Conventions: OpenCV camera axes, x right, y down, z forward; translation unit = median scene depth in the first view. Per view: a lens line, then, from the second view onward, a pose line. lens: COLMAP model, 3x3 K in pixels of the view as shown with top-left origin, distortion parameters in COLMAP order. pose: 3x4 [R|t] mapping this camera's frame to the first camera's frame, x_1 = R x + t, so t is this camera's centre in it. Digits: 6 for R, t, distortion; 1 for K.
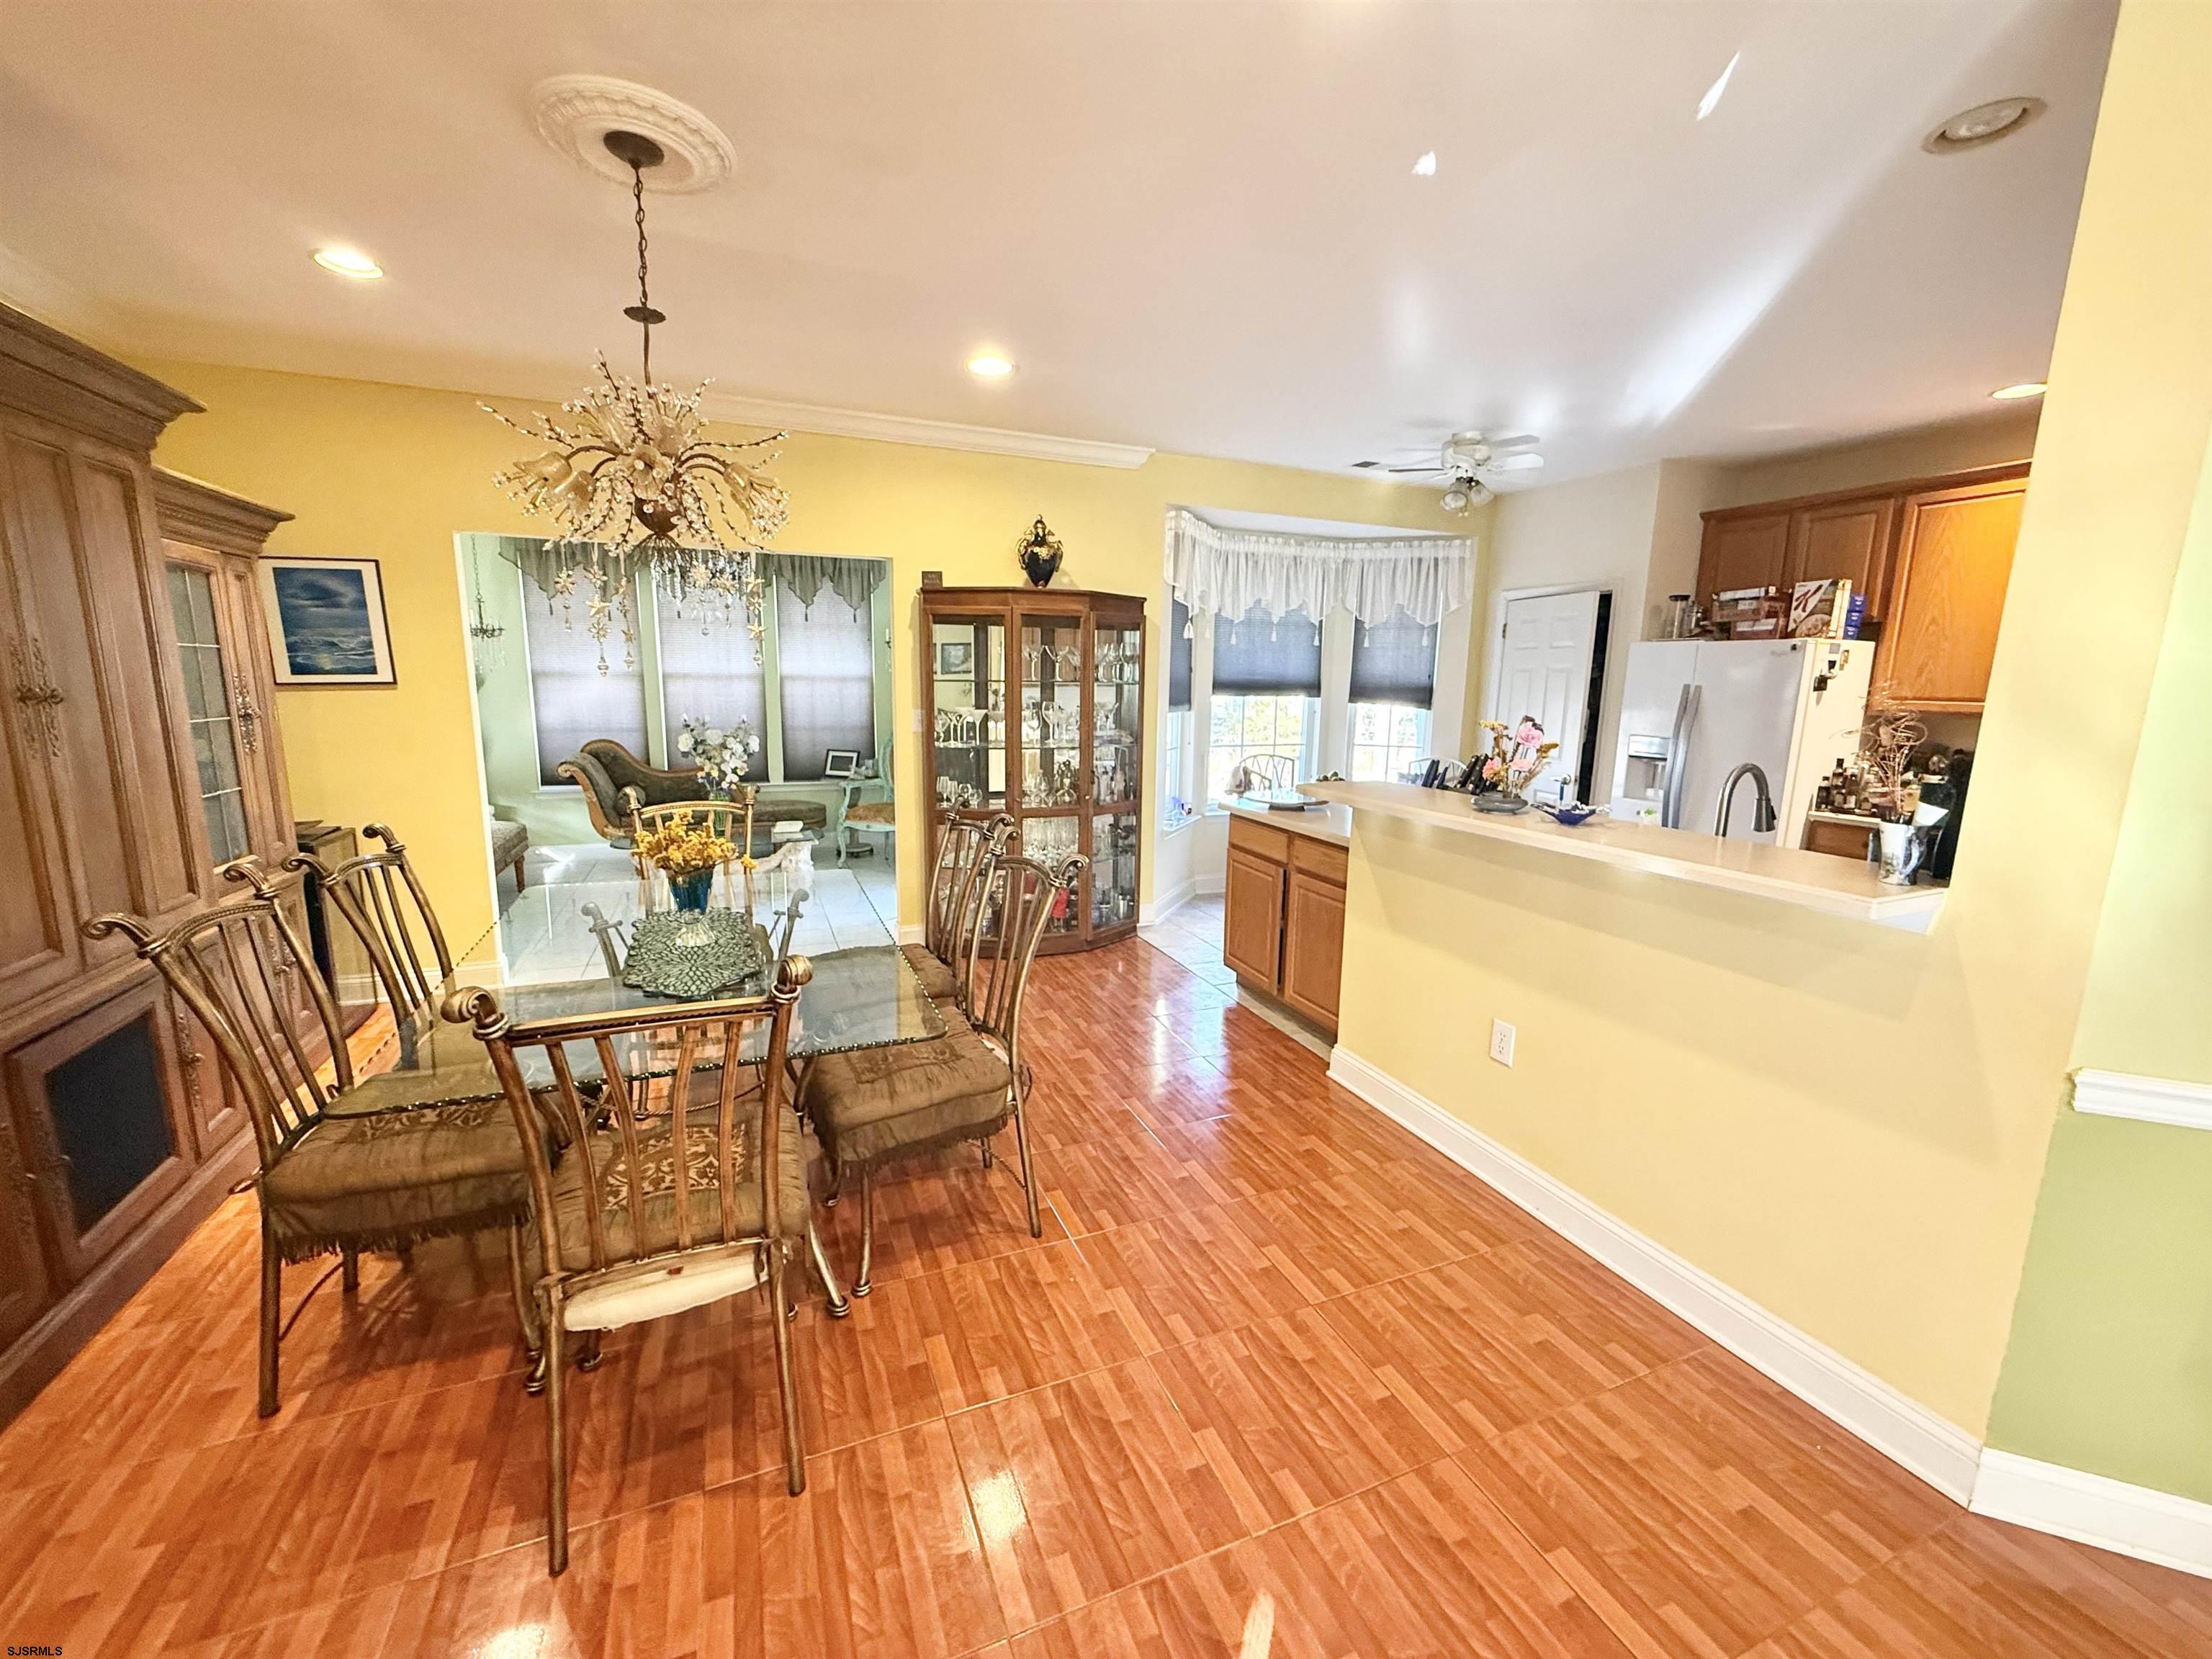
lens RADIAL K [[878.3, 0, 1099.3], [0, 878.3, 828.6], [0, 0, 1]] dist [-0.001074, 0.000340]
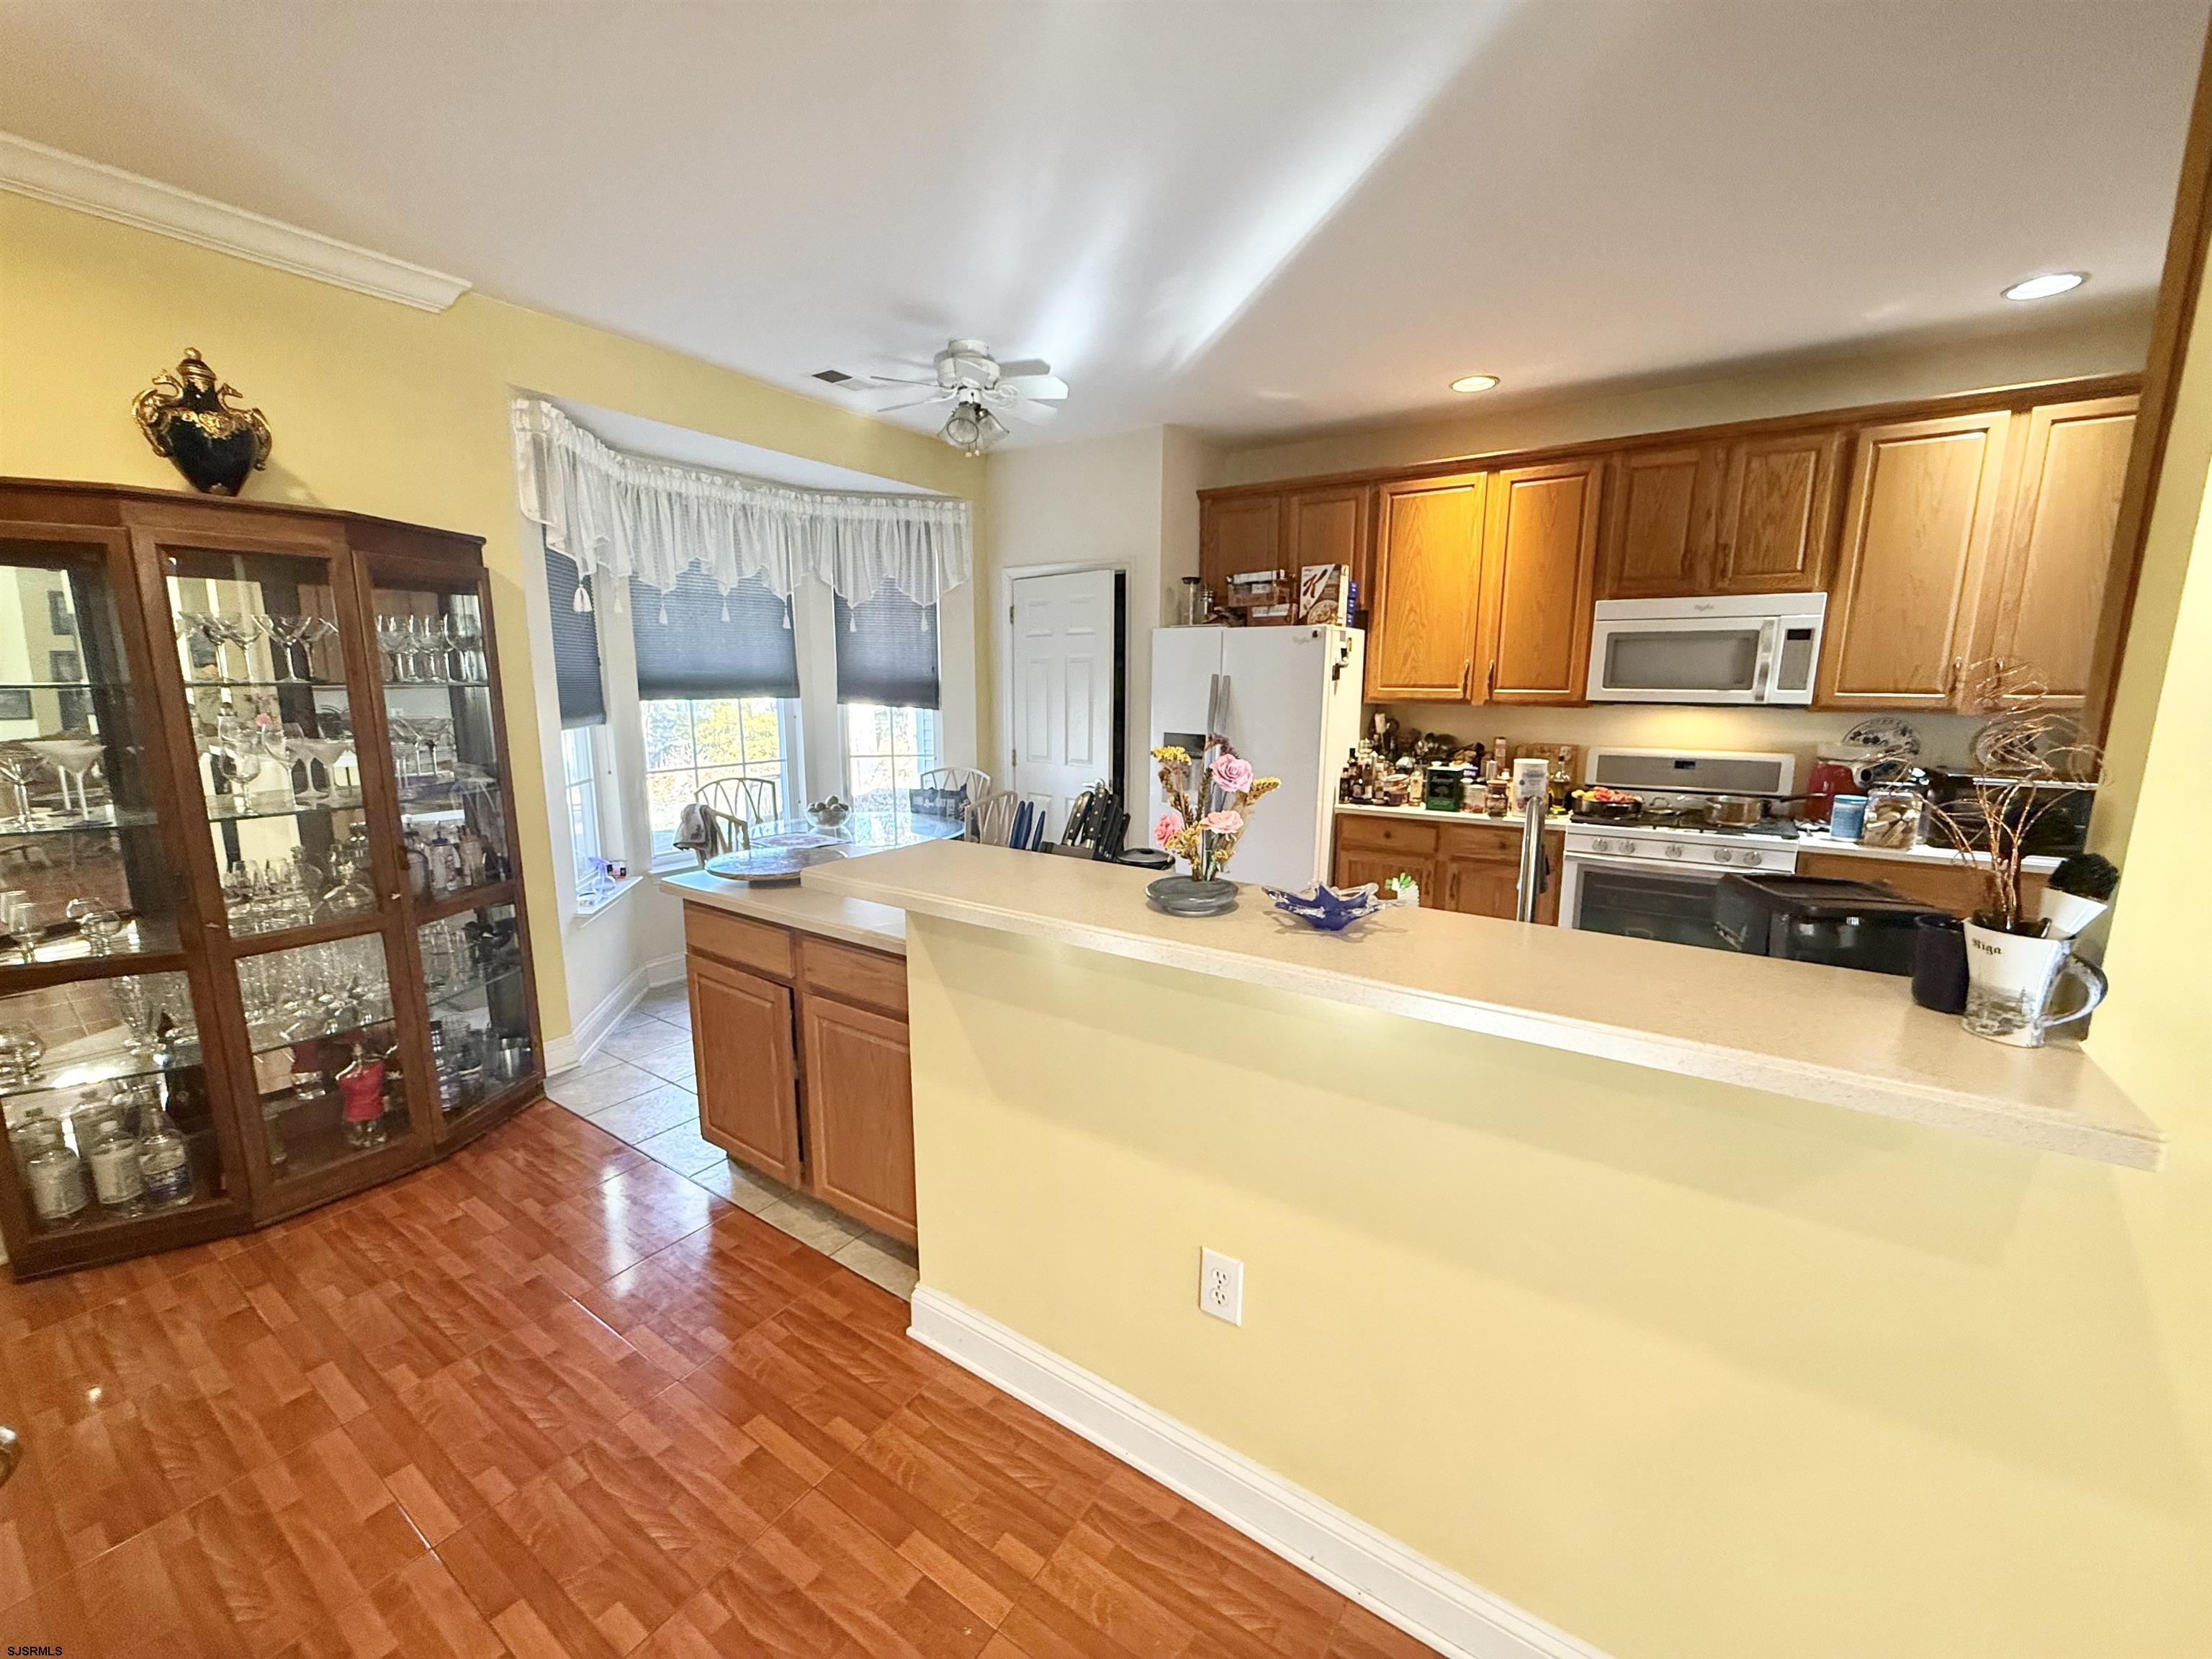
lens RADIAL K [[878.3, 0, 1101.0], [0, 878.3, 828.1], [0, 0, 1]] dist [-0.001074, 0.000340]
pose [[0.832108, -0.107096, 0.544175, 0.054845], [0.103575, 0.993925, 0.037230, -0.049108], [-0.544856, 0.025384, 0.838145, 0.285891]]
